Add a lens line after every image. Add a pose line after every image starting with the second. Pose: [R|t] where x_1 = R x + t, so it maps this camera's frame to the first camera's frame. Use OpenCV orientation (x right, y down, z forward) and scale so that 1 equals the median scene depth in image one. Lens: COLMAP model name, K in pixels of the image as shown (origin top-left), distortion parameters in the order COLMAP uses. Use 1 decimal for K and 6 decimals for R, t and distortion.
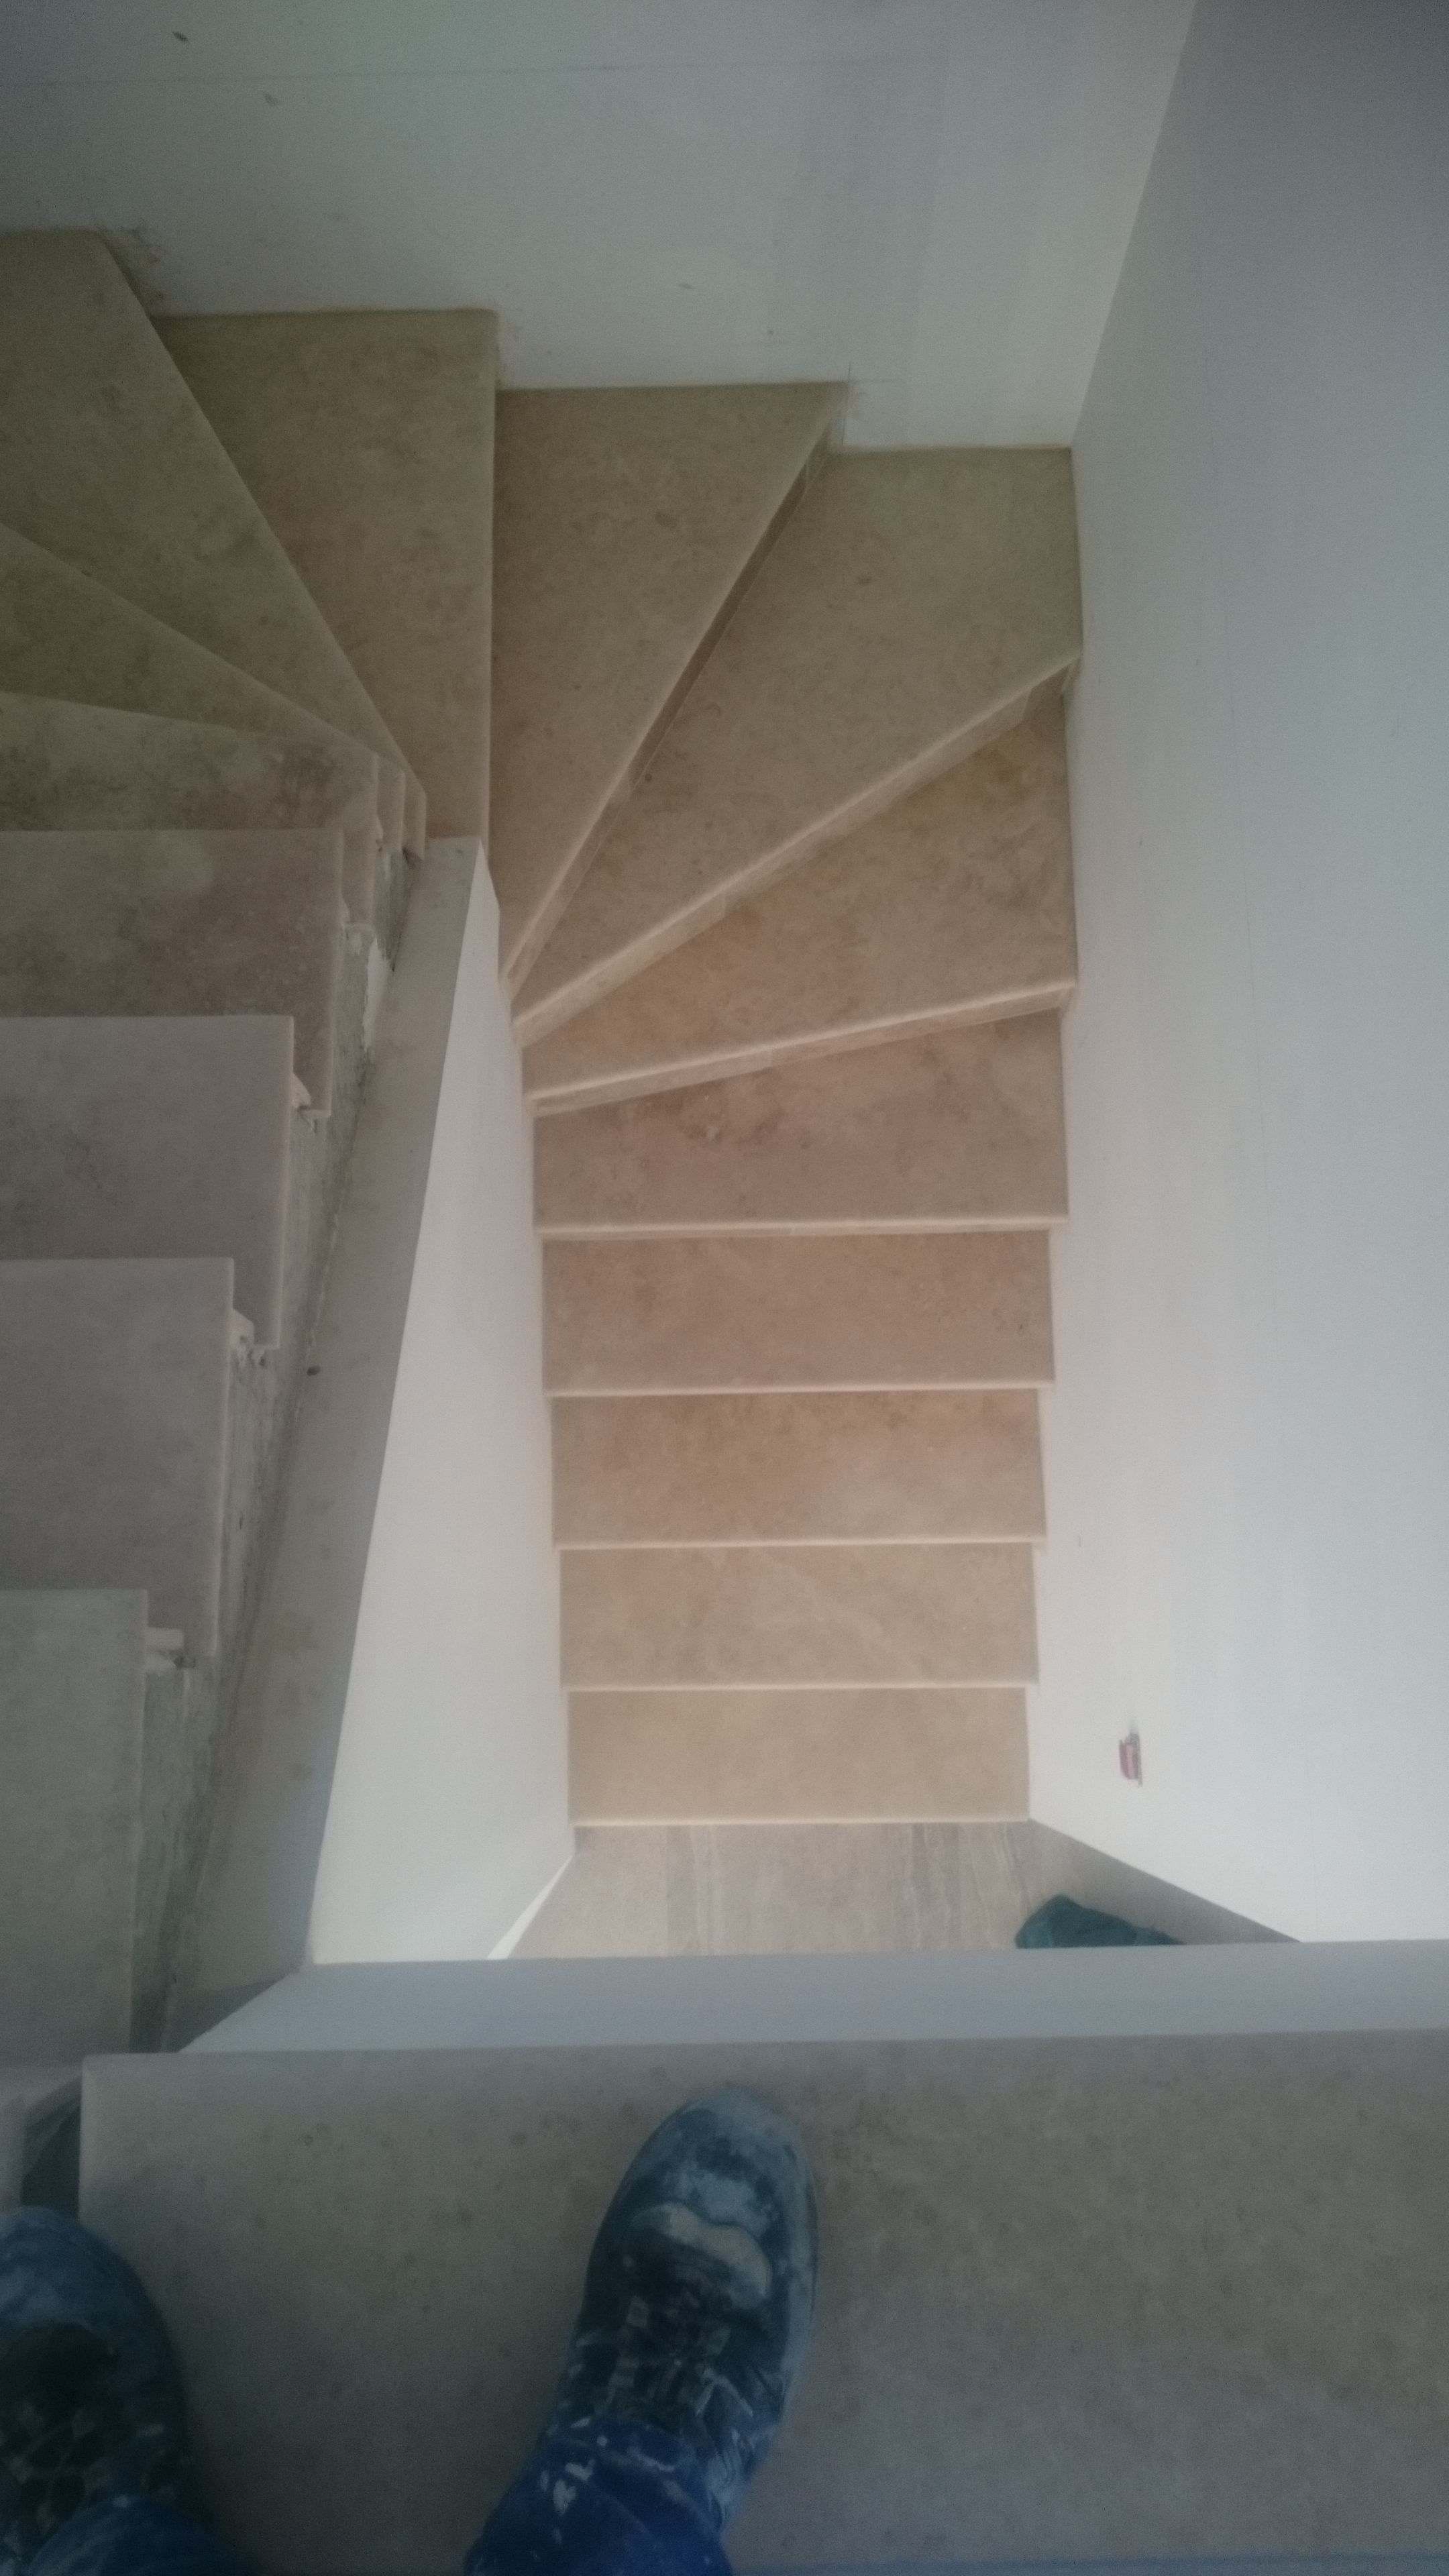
lens RADIAL K [[2092.3, 0, 724.5], [0, 2092.3, 1288.0], [0, 0, 1]] dist [-0.001317, 0.010731]
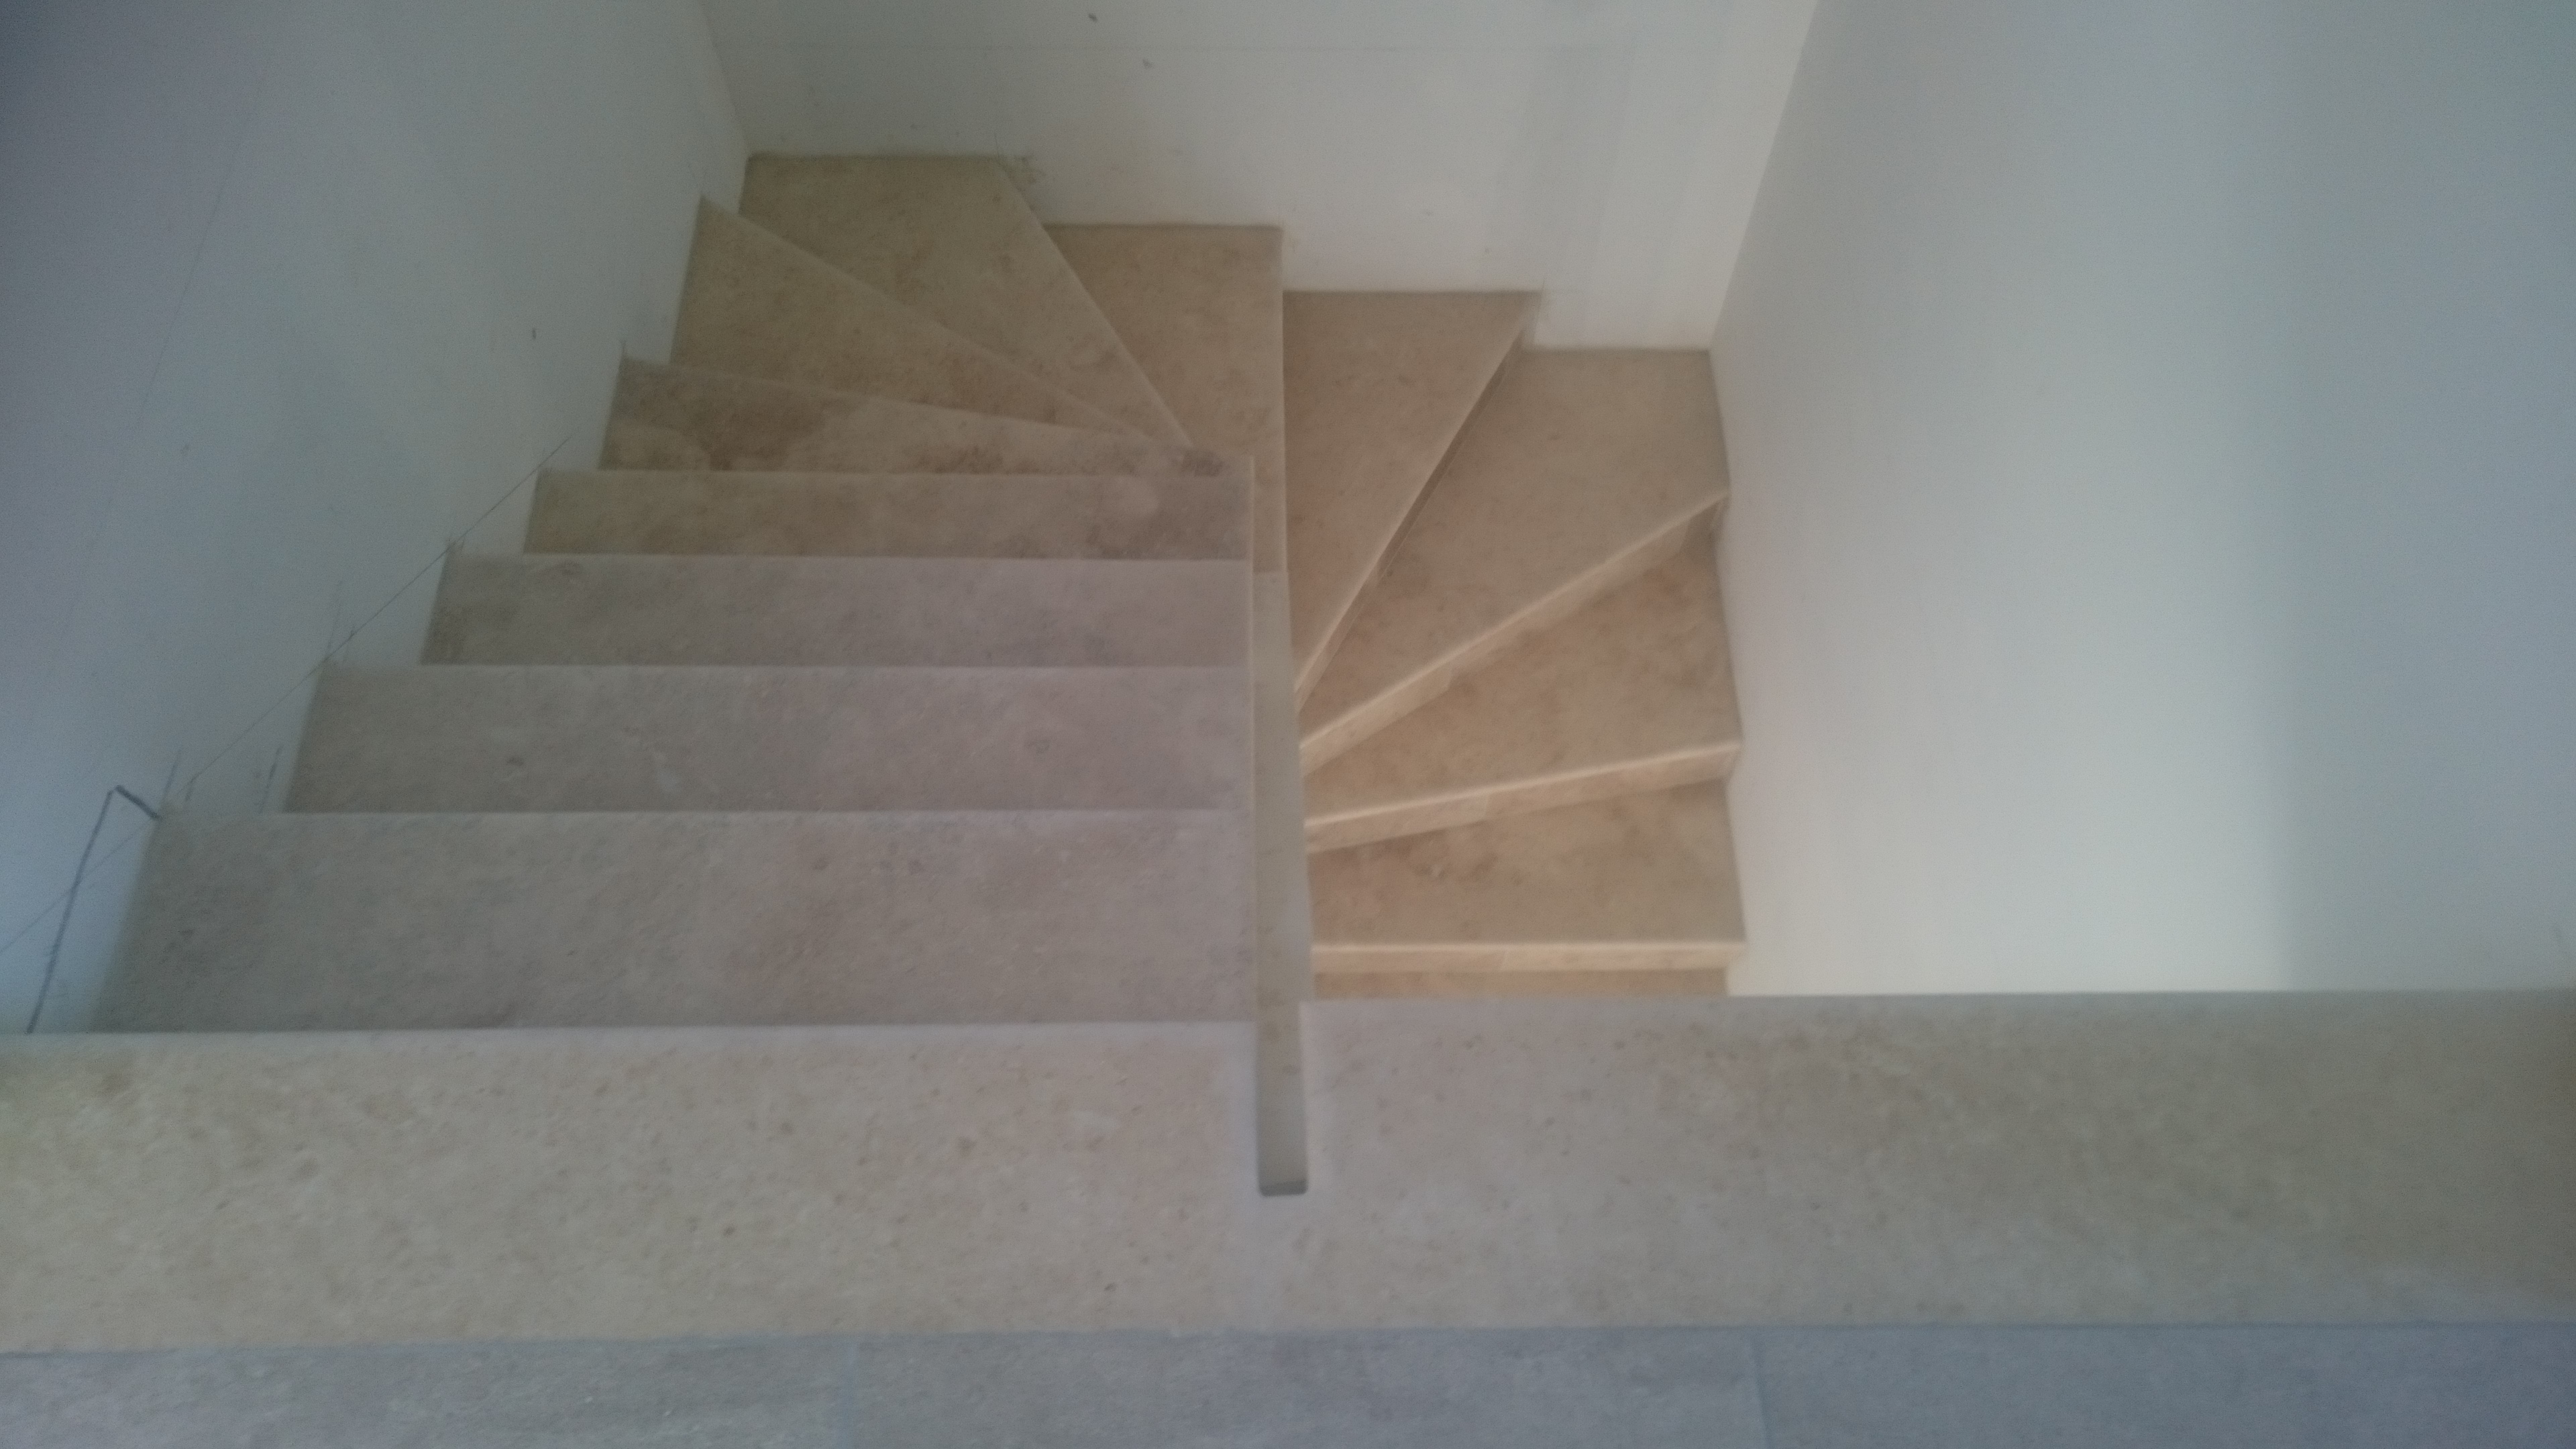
lens RADIAL K [[2173.3, 0, 1288.0], [0, 2173.3, 724.5], [0, 0, 1]] dist [0.010058, 0.228163]
pose [[0.998796, 0.015158, 0.046658, -0.153861], [0.001745, 0.939485, -0.342585, 0.277094], [-0.049027, 0.342254, 0.938328, -0.167987]]
